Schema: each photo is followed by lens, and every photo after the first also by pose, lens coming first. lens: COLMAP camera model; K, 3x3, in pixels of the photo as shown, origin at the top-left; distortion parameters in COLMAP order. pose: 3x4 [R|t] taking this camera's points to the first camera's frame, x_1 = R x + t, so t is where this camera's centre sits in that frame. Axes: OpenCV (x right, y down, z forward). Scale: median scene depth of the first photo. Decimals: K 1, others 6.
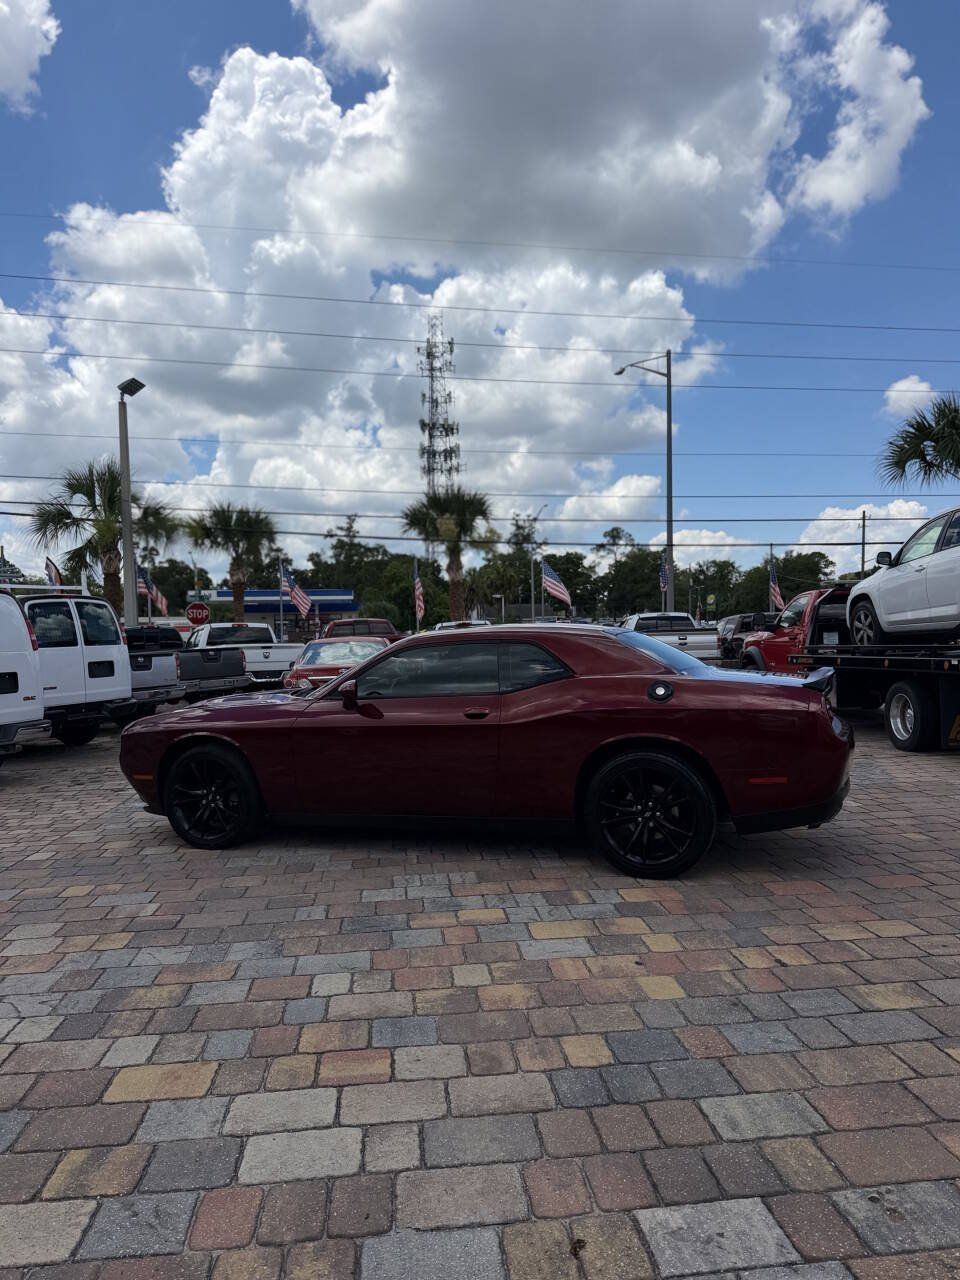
lens RADIAL K [[891.0, 0, 487.2], [0, 891.0, 642.6], [0, 0, 1]] dist [0.039287, -0.053562]
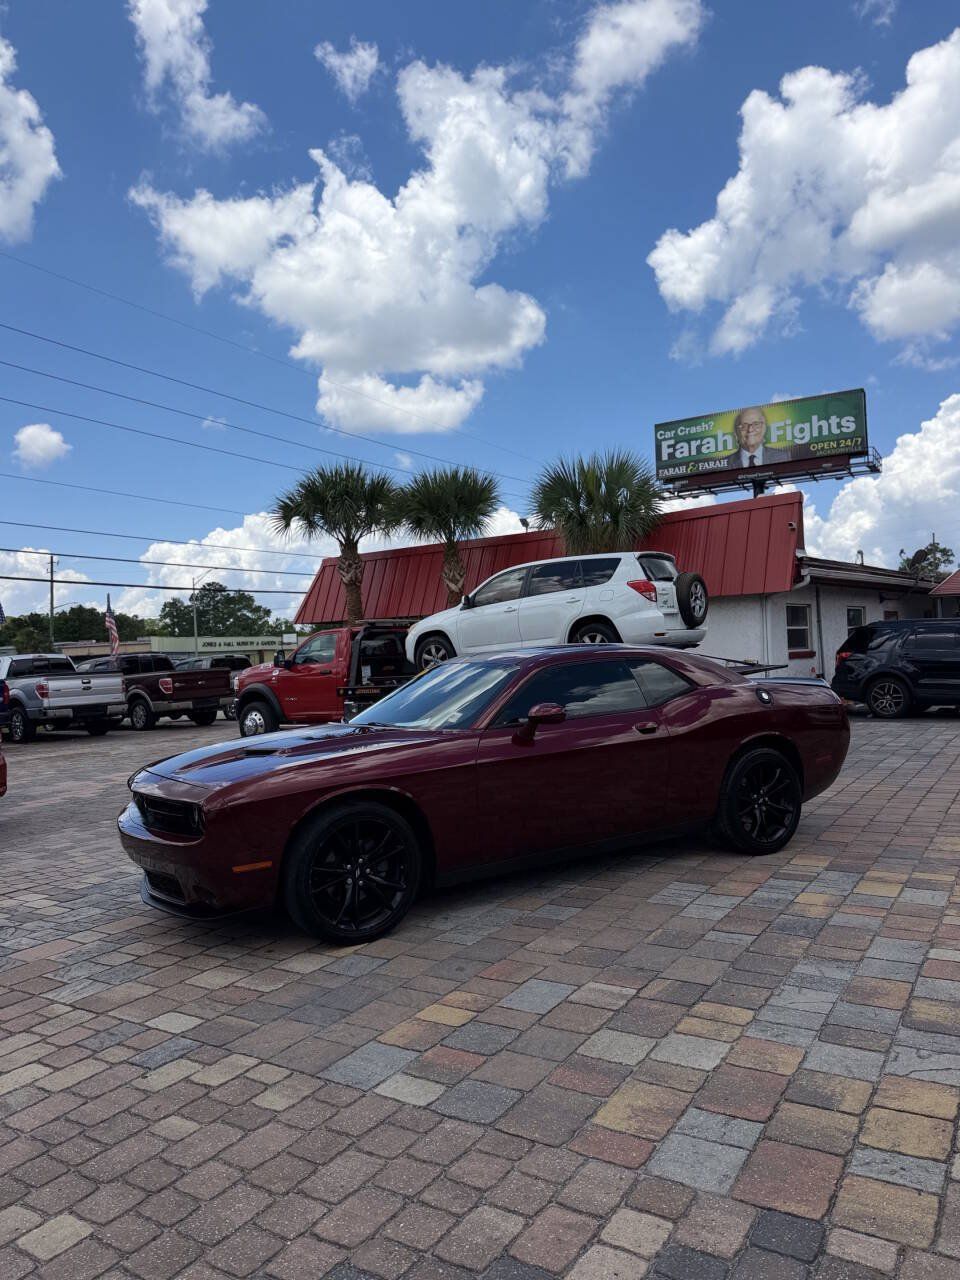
lens RADIAL K [[891.0, 0, 471.1], [0, 891.0, 656.4], [0, 0, 1]] dist [0.039287, -0.053562]
pose [[0.634819, -0.006060, 0.772637, -0.997605], [0.034277, 0.999206, -0.020326, 0.009715], [-0.771900, 0.039387, 0.634522, 0.529629]]
